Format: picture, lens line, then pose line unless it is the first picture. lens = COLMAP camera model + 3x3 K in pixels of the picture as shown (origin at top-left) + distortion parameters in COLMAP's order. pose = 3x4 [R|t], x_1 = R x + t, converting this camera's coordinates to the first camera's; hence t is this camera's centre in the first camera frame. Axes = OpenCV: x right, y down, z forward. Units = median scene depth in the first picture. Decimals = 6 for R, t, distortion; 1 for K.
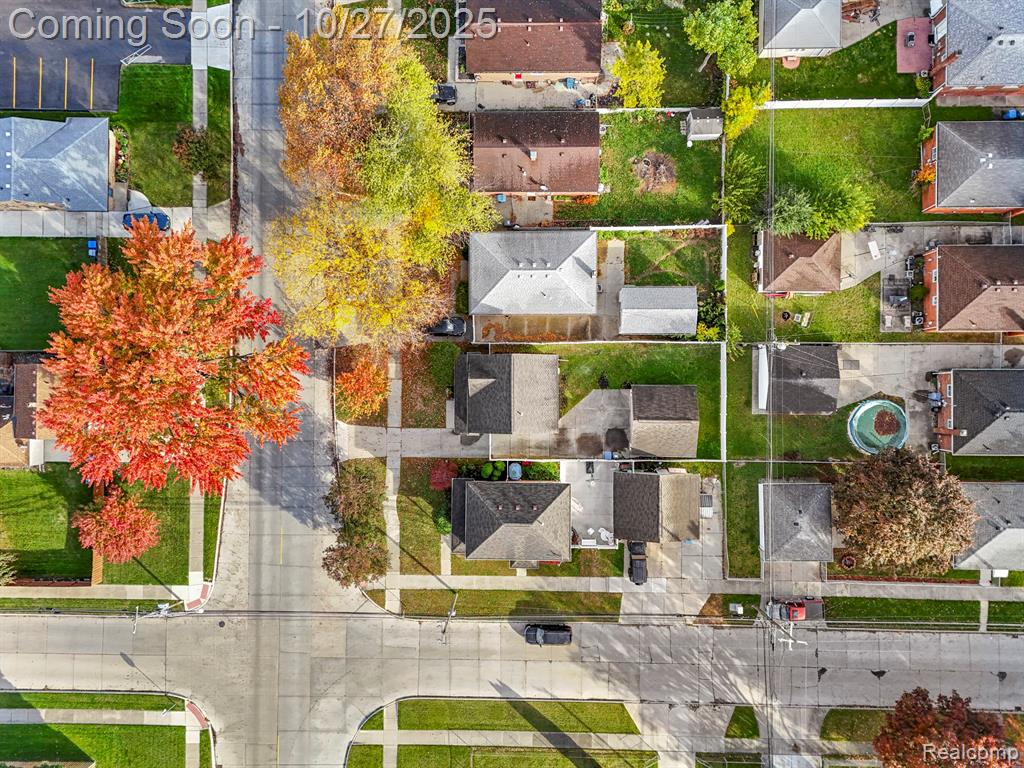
lens RADIAL K [[745.5, 0, 512.0], [0, 745.5, 384.0], [0, 0, 1]] dist [0.081337, -0.076994]
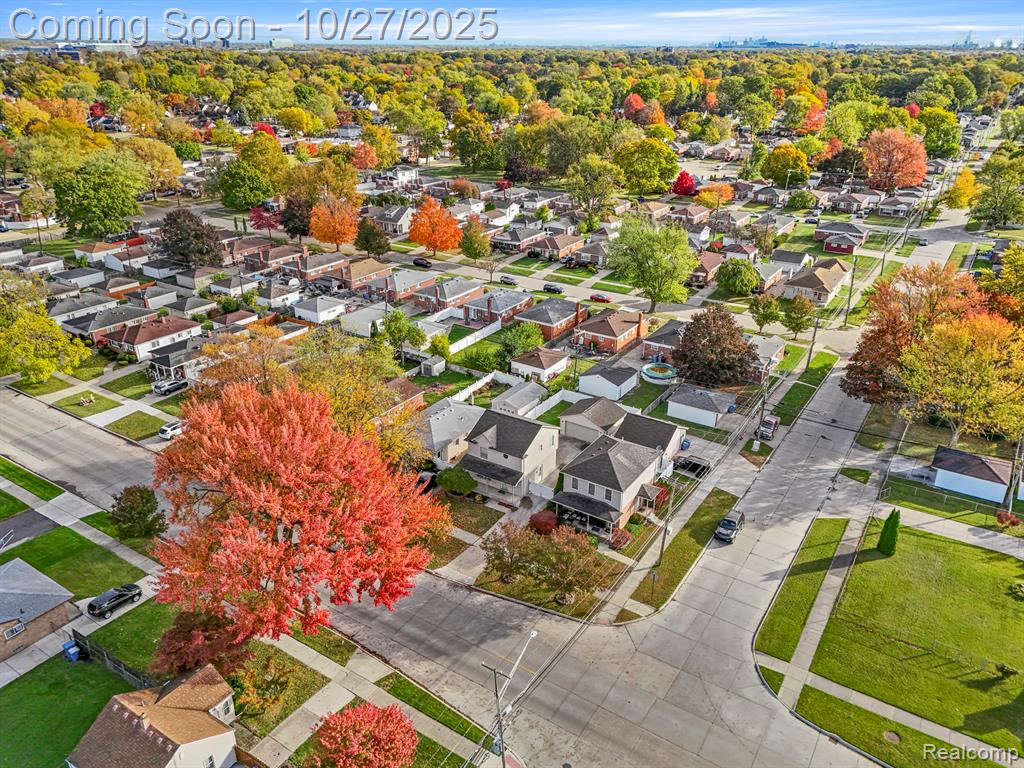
lens RADIAL K [[745.5, 0, 512.0], [0, 745.5, 384.0], [0, 0, 1]] dist [0.081337, -0.076994]
pose [[0.541403, -0.313465, 0.780143, -0.849028], [0.840203, 0.235585, -0.488424, 0.538066], [-0.030686, 0.919913, 0.390921, 0.430577]]
